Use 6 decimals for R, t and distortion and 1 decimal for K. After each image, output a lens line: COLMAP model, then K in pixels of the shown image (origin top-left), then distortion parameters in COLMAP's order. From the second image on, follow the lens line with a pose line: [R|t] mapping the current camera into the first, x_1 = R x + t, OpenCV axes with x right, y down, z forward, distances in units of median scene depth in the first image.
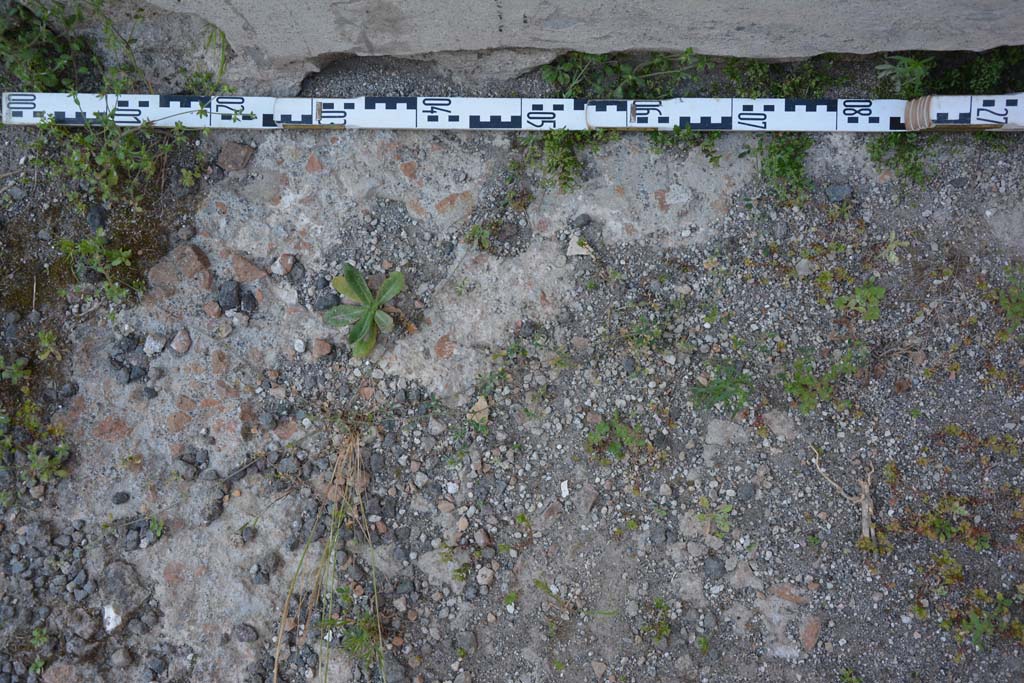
lens RADIAL K [[1103.5, 0, 509.8], [0, 1103.5, 349.7], [0, 0, 1]] dist [0.026395, 0.000000]
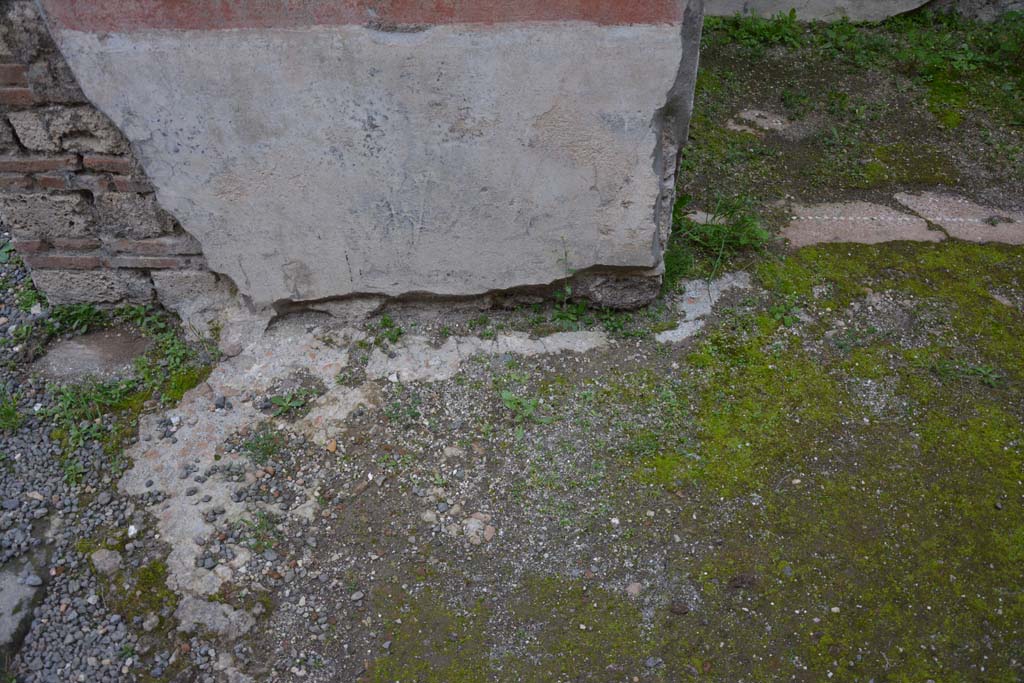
lens RADIAL K [[903.1, 0, 510.9], [0, 903.1, 343.0], [0, 0, 1]] dist [-0.123832, 0.183200]
pose [[0.999704, -0.001108, 0.024310, 0.259495], [0.015280, 0.806076, -0.591615, 0.878076], [-0.018940, 0.591811, 0.805854, -0.444847]]
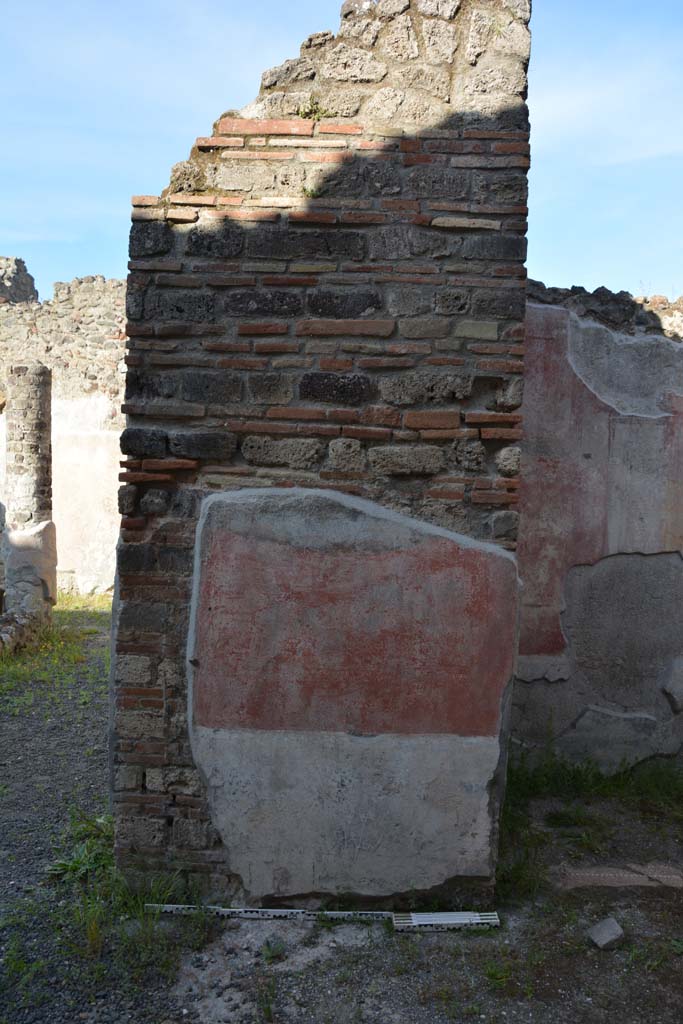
lens RADIAL K [[794.3, 0, 342.3], [0, 794.3, 514.3], [0, 0, 1]] dist [-0.165708, 0.117977]
pose [[0.996740, 0.071597, 0.037180, -0.093628], [0.022852, 0.191425, -0.981241, 1.999733], [-0.077371, 0.978892, 0.189165, -0.780401]]
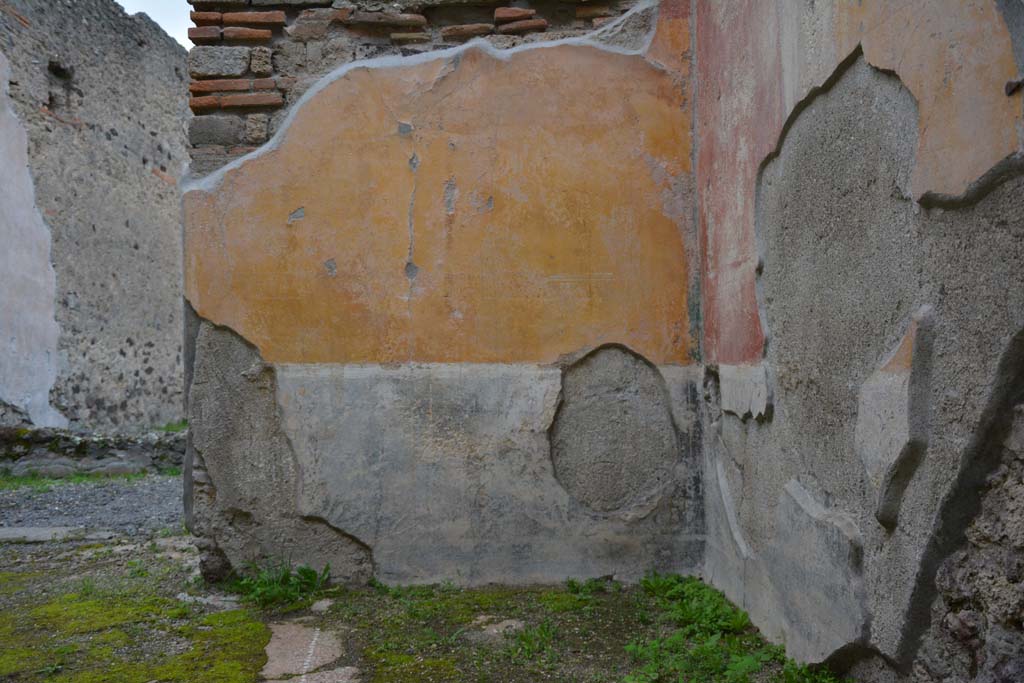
lens RADIAL K [[903.1, 0, 512.5], [0, 903.1, 343.3], [0, 0, 1]] dist [-0.123832, 0.183200]
pose [[0.140523, 0.006146, -0.990058, 3.244481], [-0.974306, 0.178636, -0.137178, -0.894212], [0.176017, 0.983896, 0.031091, 0.379728]]
